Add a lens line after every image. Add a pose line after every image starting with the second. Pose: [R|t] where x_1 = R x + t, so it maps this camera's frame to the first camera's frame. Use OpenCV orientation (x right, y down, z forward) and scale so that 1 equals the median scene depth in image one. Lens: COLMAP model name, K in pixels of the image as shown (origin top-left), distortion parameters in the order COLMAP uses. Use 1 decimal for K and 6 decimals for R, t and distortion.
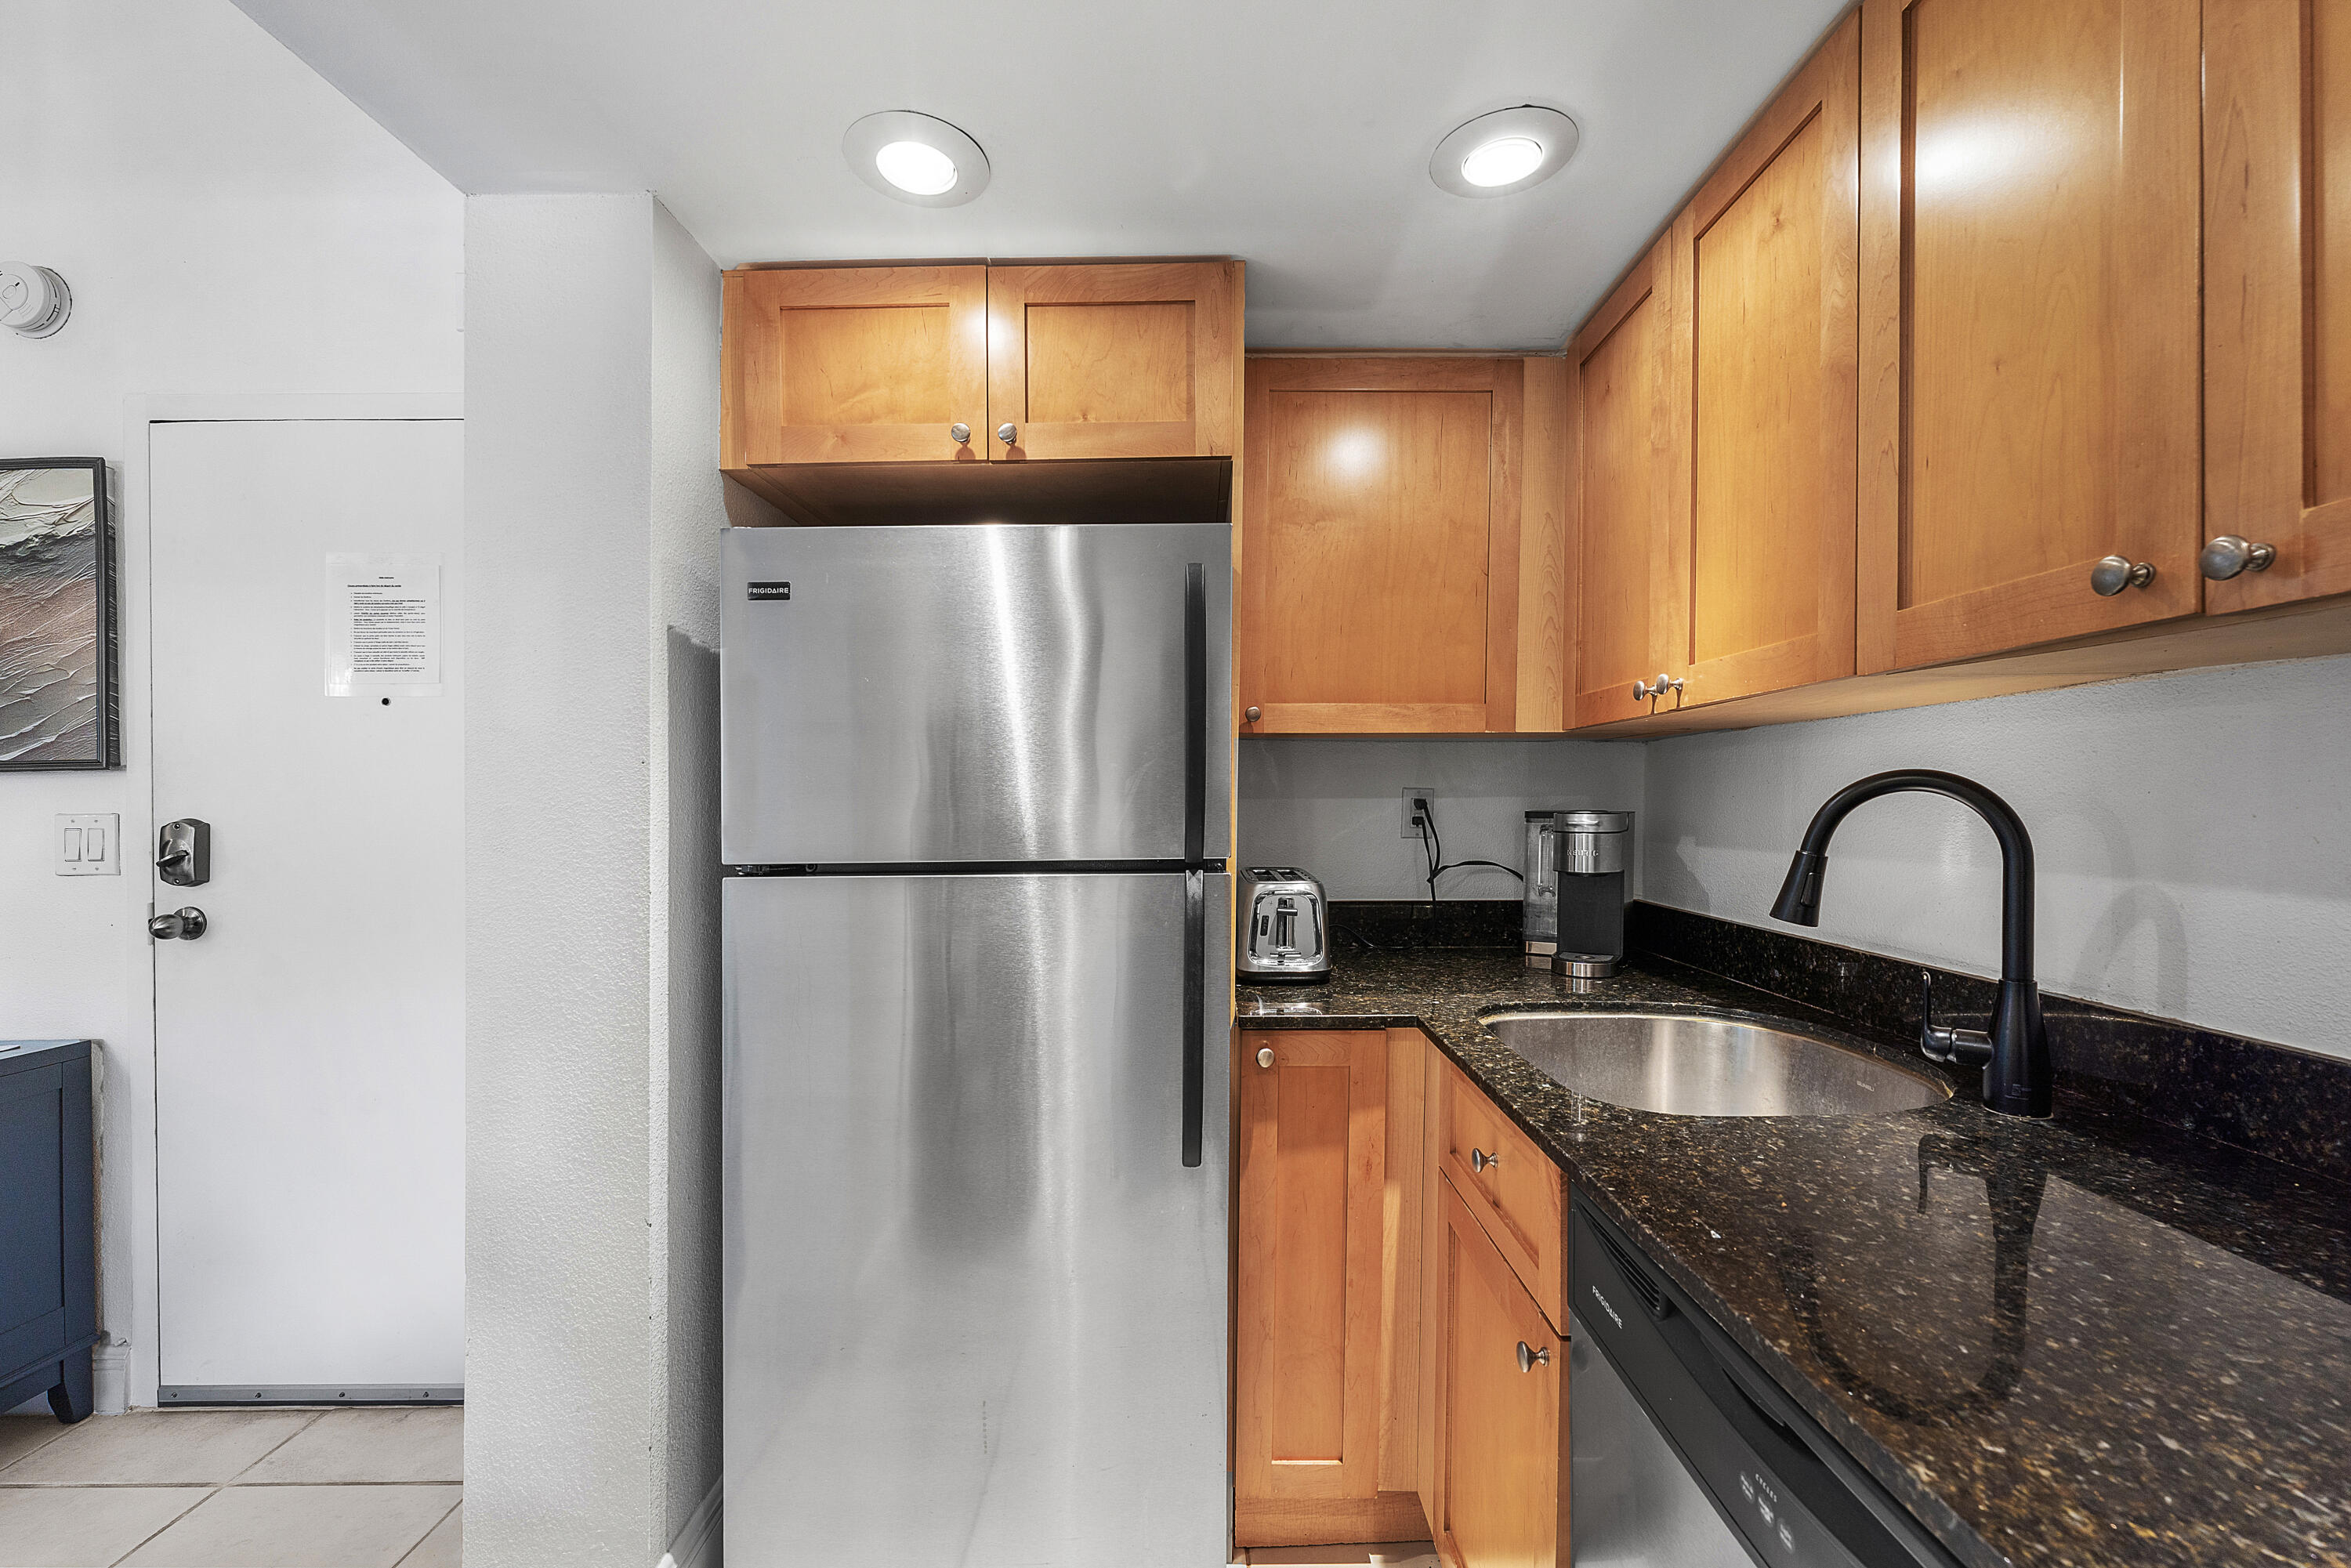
lens RADIAL K [[909.5, 0, 1181.2], [0, 909.5, 807.2], [0, 0, 1]] dist [0.000761, 0.000116]
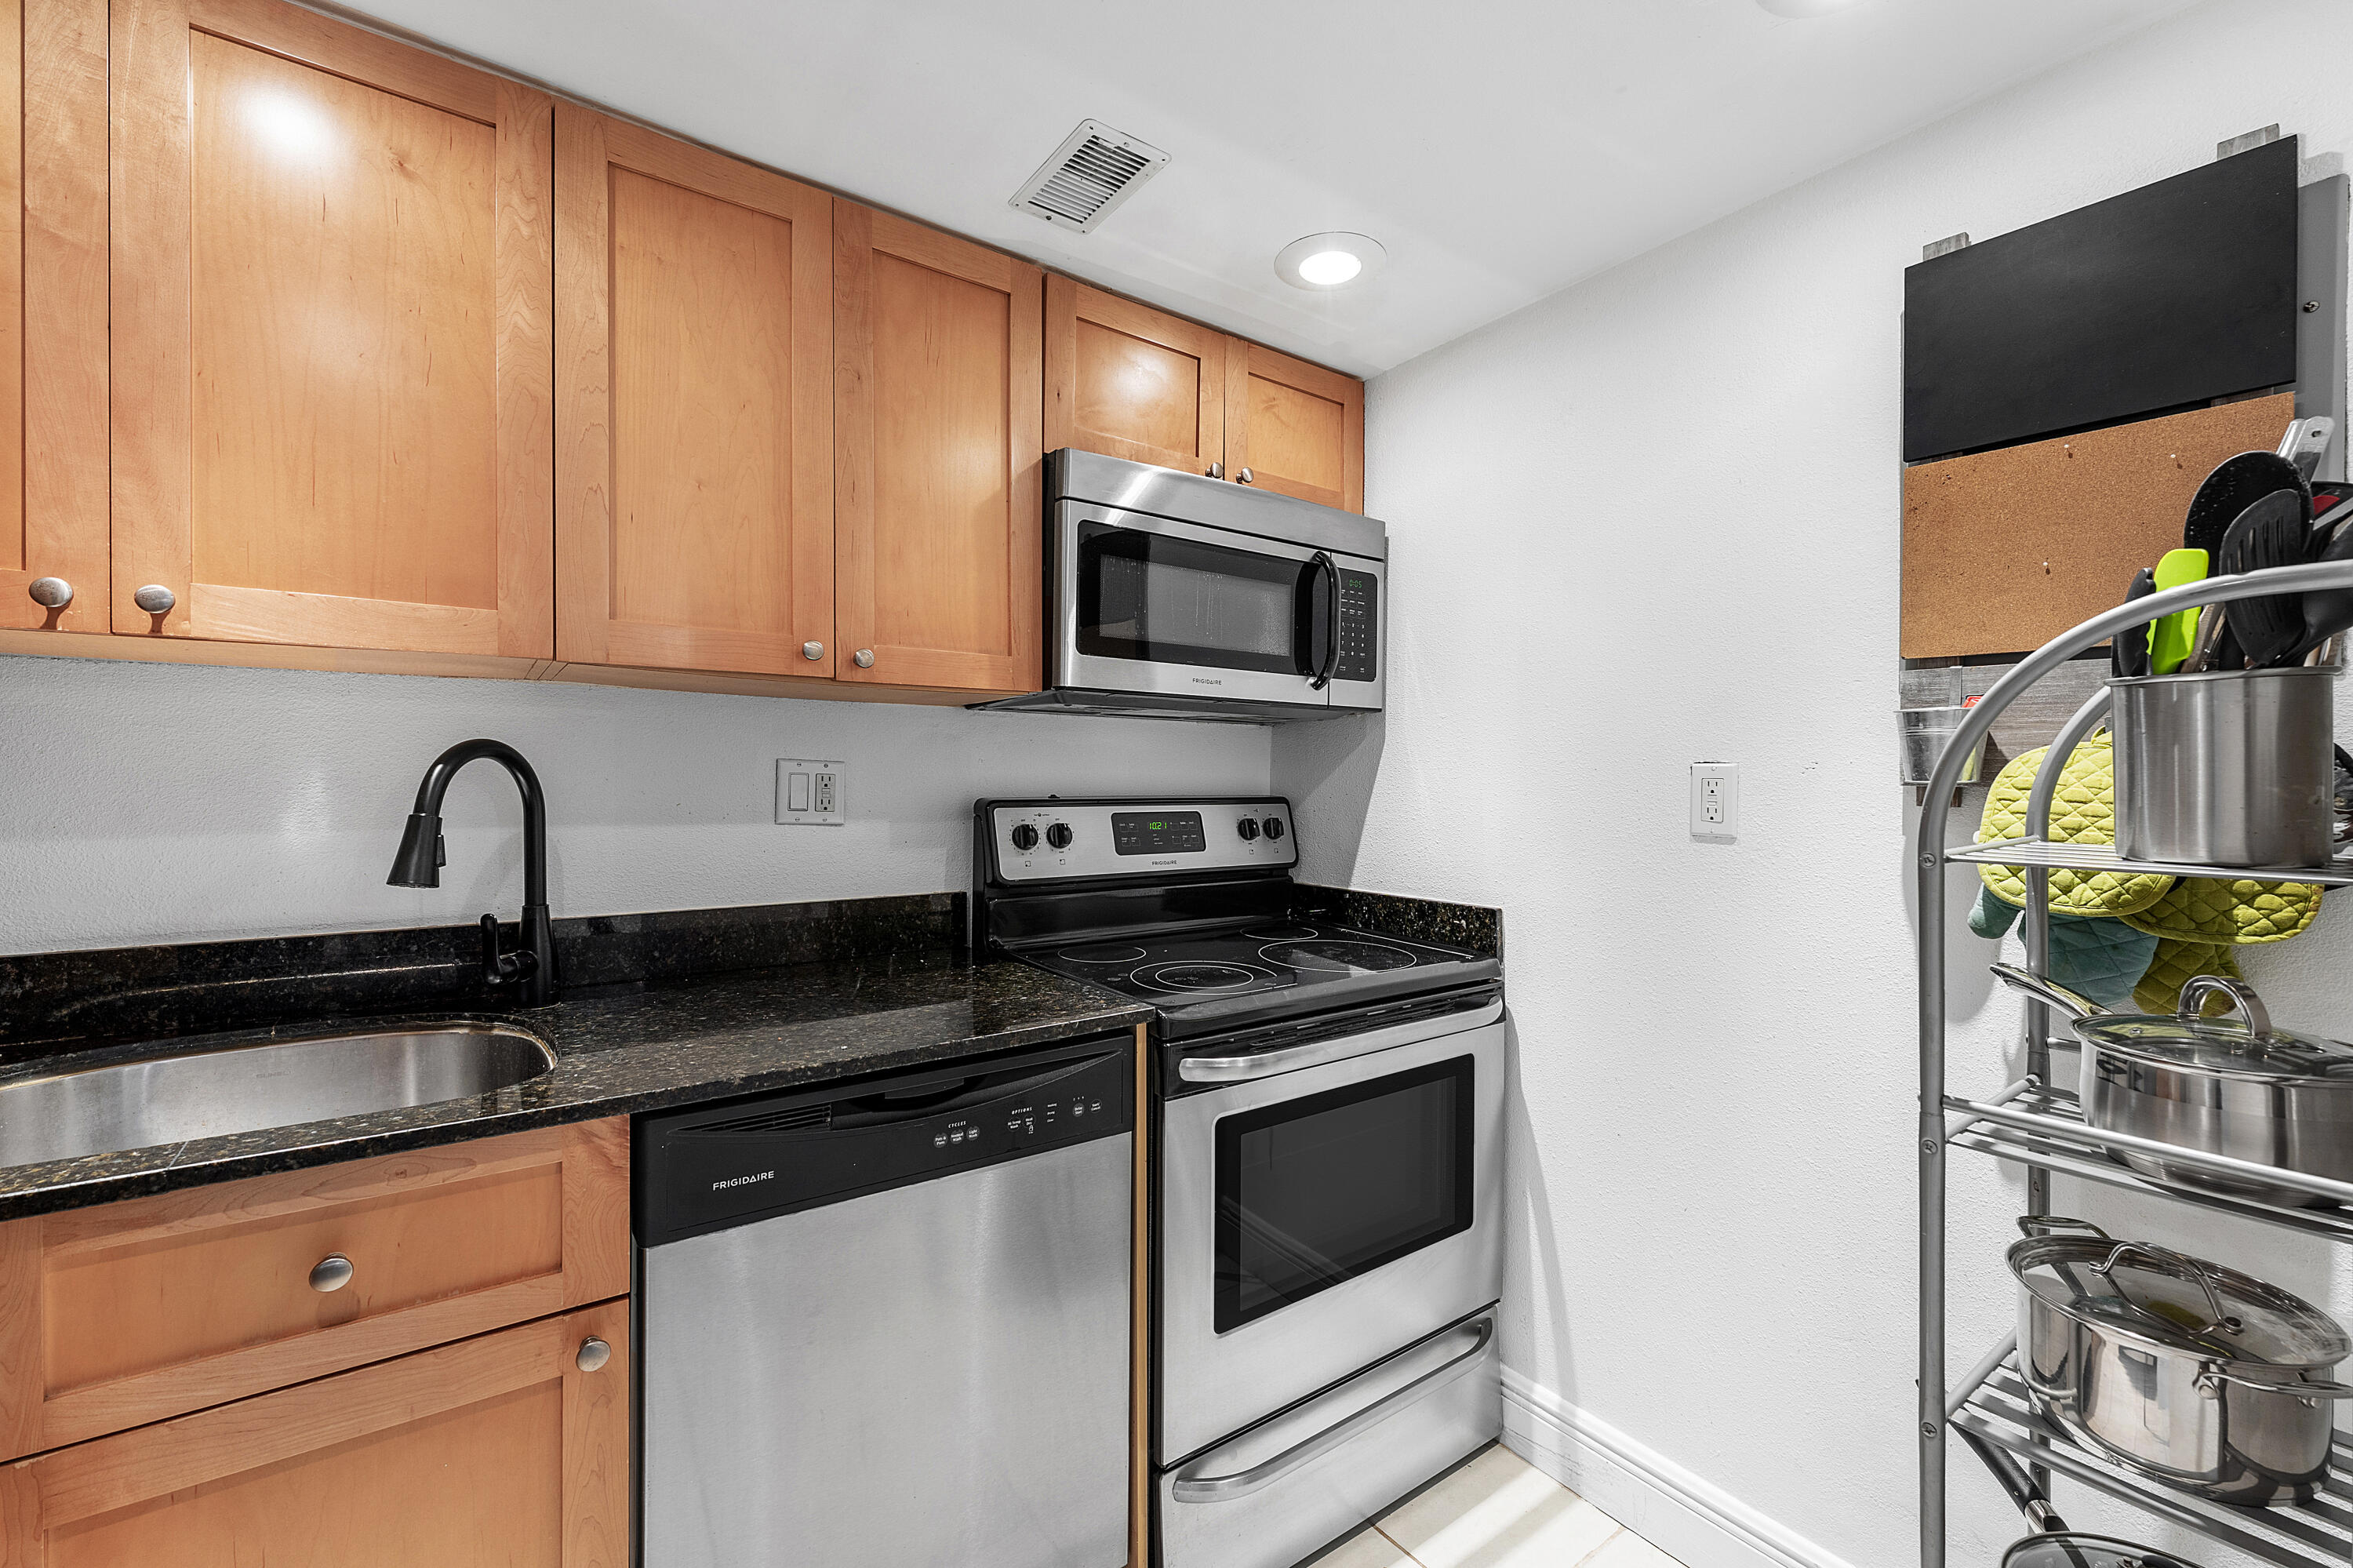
lens RADIAL K [[971.4, 0, 1176.5], [0, 971.4, 784.0], [0, 0, 1]] dist [0.000012, -0.000027]
pose [[-0.591145, -0.007048, 0.806534, -0.726334], [0.005292, 0.999906, 0.012617, 0.001420], [-0.806548, 0.011726, -0.591052, 1.063727]]
